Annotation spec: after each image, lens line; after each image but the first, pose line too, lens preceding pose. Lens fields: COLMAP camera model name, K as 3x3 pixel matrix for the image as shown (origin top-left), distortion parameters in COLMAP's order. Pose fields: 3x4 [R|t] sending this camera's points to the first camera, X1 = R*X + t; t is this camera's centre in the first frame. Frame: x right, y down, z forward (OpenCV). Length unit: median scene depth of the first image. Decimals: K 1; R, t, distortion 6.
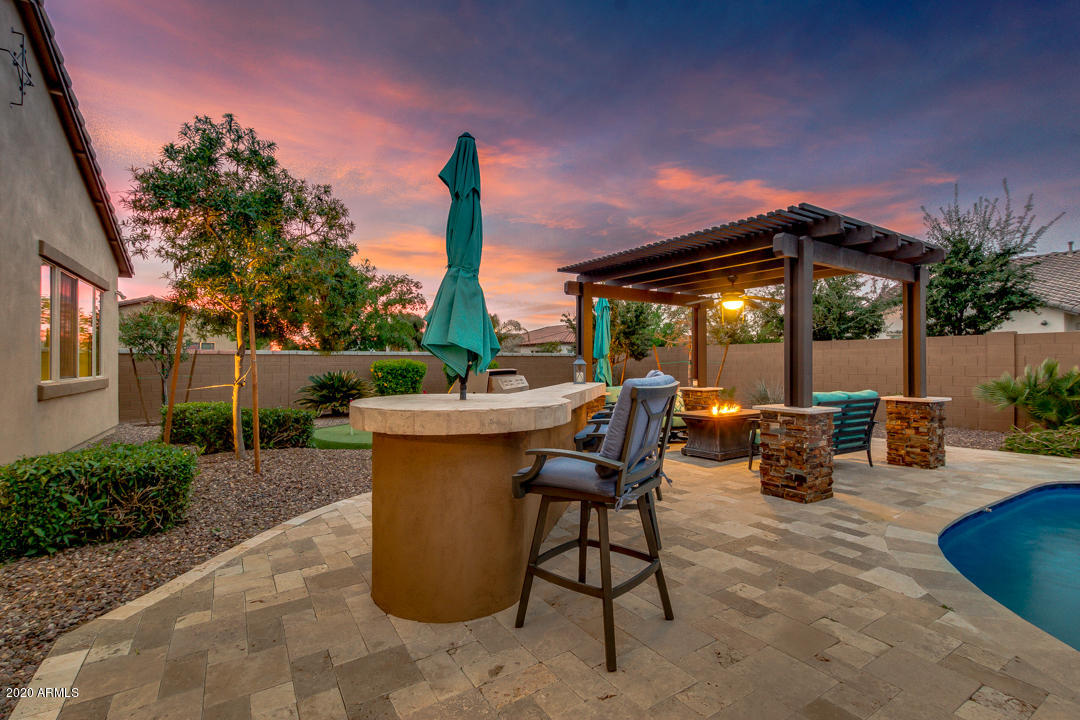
lens RADIAL K [[495.9, 0, 547.2], [0, 495.9, 361.2], [0, 0, 1]] dist [0.009001, -0.001818]
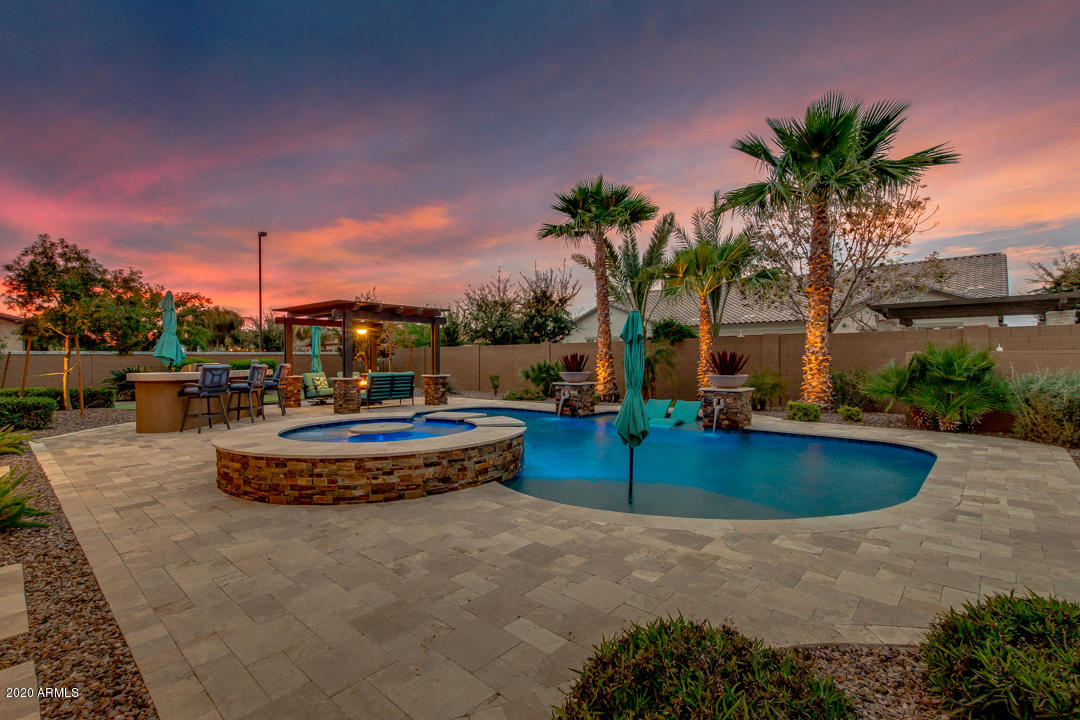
lens RADIAL K [[495.9, 0, 539.6], [0, 495.9, 359.5], [0, 0, 1]] dist [0.009001, -0.001818]
pose [[0.964811, -0.005886, 0.262878, 0.614664], [0.004255, 0.999968, 0.006772, -0.010021], [-0.262909, -0.005415, 0.964805, -1.302584]]
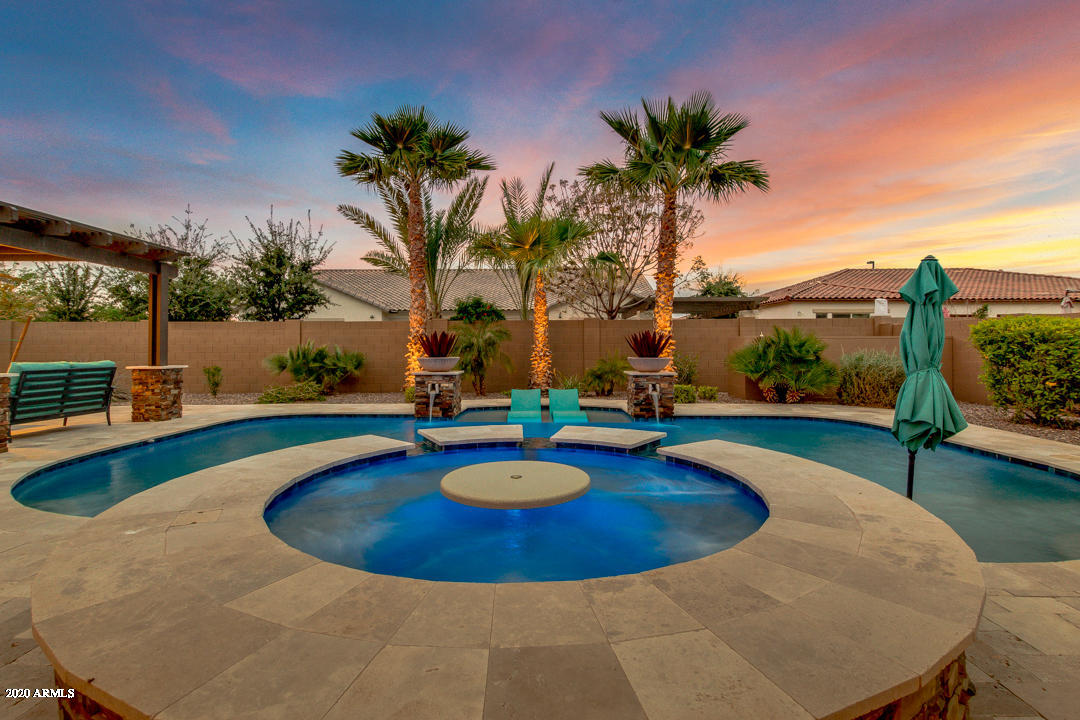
lens RADIAL K [[495.9, 0, 528.6], [0, 495.9, 343.2], [0, 0, 1]] dist [0.009001, -0.001818]
pose [[0.560007, 0.007748, 0.828452, 0.224241], [-0.003989, 0.999970, -0.006655, 0.019839], [-0.828478, 0.000422, 0.560021, -0.493126]]
